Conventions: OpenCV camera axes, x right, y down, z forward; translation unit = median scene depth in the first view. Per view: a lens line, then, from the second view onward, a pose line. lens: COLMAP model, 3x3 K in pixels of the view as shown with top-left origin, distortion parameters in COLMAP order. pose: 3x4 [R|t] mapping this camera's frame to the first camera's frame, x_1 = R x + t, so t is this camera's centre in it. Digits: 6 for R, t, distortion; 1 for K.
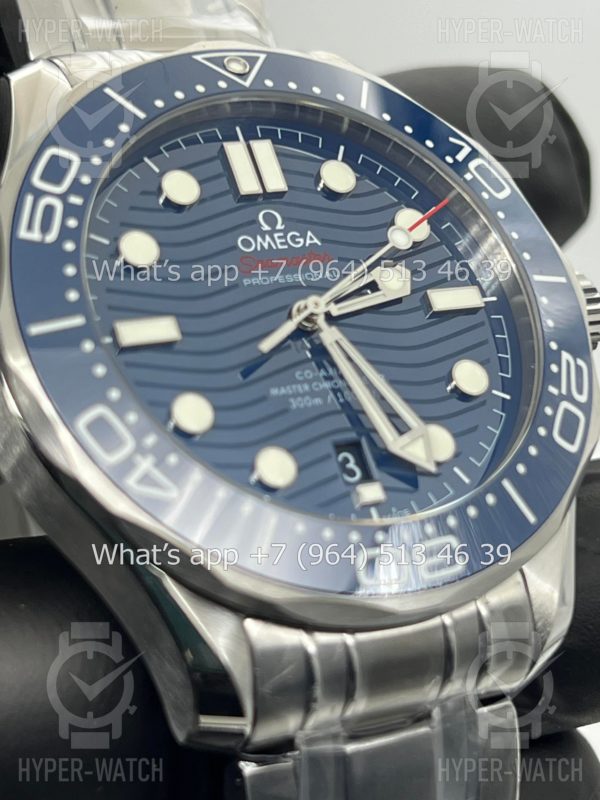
lens RADIAL K [[1942.6, 0, 300.0], [0, 1942.6, 400.0], [0, 0, 1]] dist [0.077685, 0.288473]
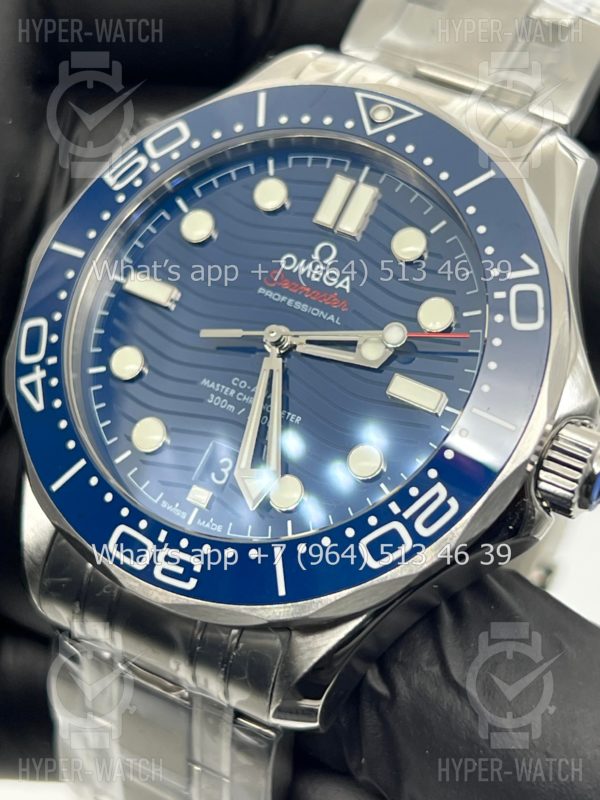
lens RADIAL K [[1872.7, 0, 275.9], [0, 1872.7, 401.5], [0, 0, 1]] dist [0.201877, 0.921015]
pose [[0.506402, 0.450628, -0.735181, 0.808176], [-0.354467, 0.886004, 0.298913, -0.331927], [0.786072, 0.109228, 0.608407, 0.335982]]
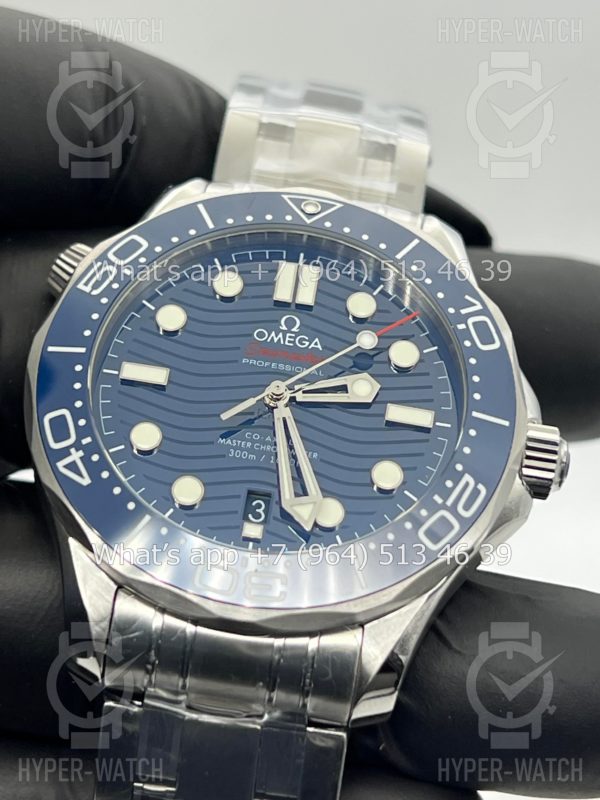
lens RADIAL K [[1872.7, 0, 275.9], [0, 1872.7, 401.5], [0, 0, 1]] dist [0.201877, 0.921015]
pose [[0.834359, 0.218027, -0.506270, 0.634343], [-0.266318, 0.963588, -0.023933, -0.009012], [0.482618, 0.154798, 0.862043, -0.086375]]
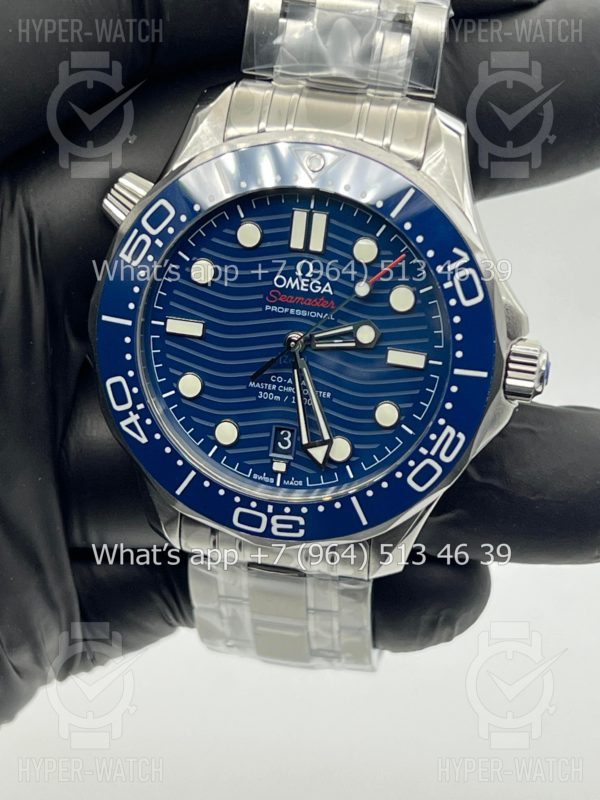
lens RADIAL K [[1872.7, 0, 275.9], [0, 1872.7, 401.5], [0, 0, 1]] dist [0.201877, 0.921015]
pose [[0.762773, 0.486603, -0.425904, 0.645957], [-0.141737, 0.768405, 0.624071, -0.929796], [0.630942, -0.415659, 0.655088, -0.012746]]
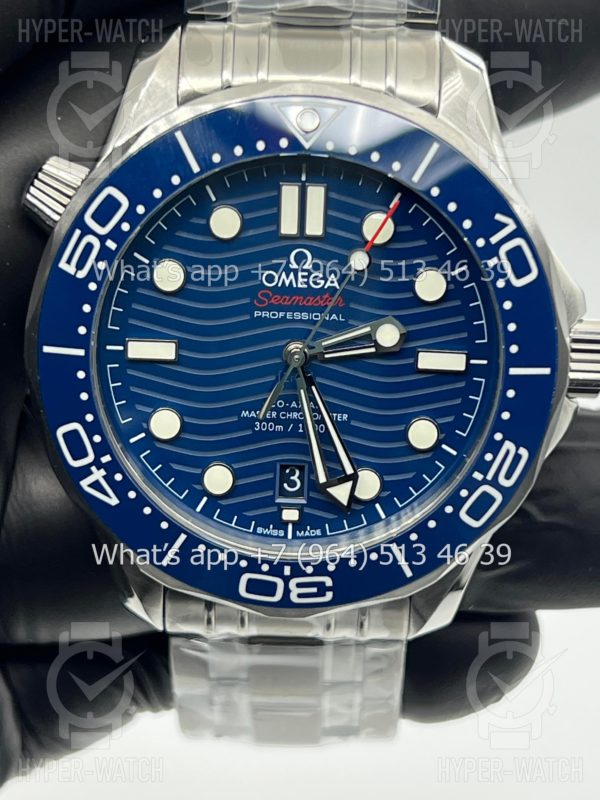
lens RADIAL K [[1872.7, 0, 275.9], [0, 1872.7, 401.5], [0, 0, 1]] dist [0.201877, 0.921015]
pose [[0.858862, 0.405326, -0.313157, 0.364767], [-0.138248, 0.772137, 0.620236, -0.733376], [0.493197, -0.489404, 0.719194, 0.138293]]
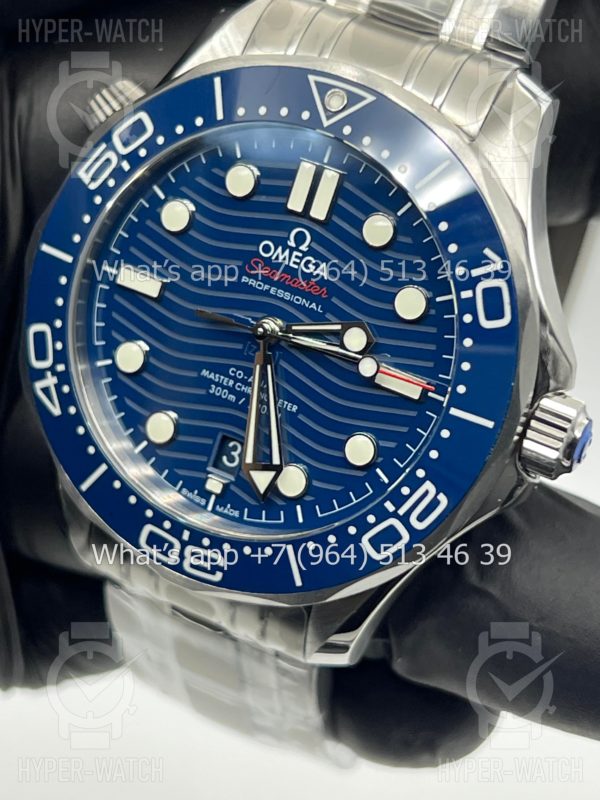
lens RADIAL K [[1872.7, 0, 275.9], [0, 1872.7, 401.5], [0, 0, 1]] dist [0.201877, 0.921015]
pose [[0.540173, 0.611711, -0.577948, 0.687857], [-0.213010, 0.763782, 0.609314, -0.702326], [0.814150, -0.206026, 0.542875, 0.366941]]
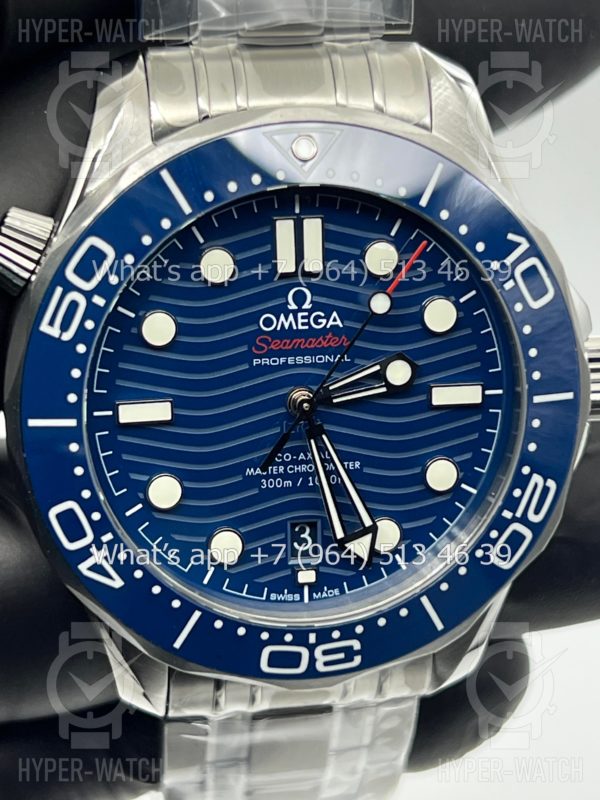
lens RADIAL K [[1872.7, 0, 275.9], [0, 1872.7, 401.5], [0, 0, 1]] dist [0.201877, 0.921015]
pose [[0.932504, 0.320008, -0.167423, 0.166158], [-0.164996, 0.789842, 0.590699, -0.664884], [0.321266, -0.523205, 0.789332, 0.148716]]
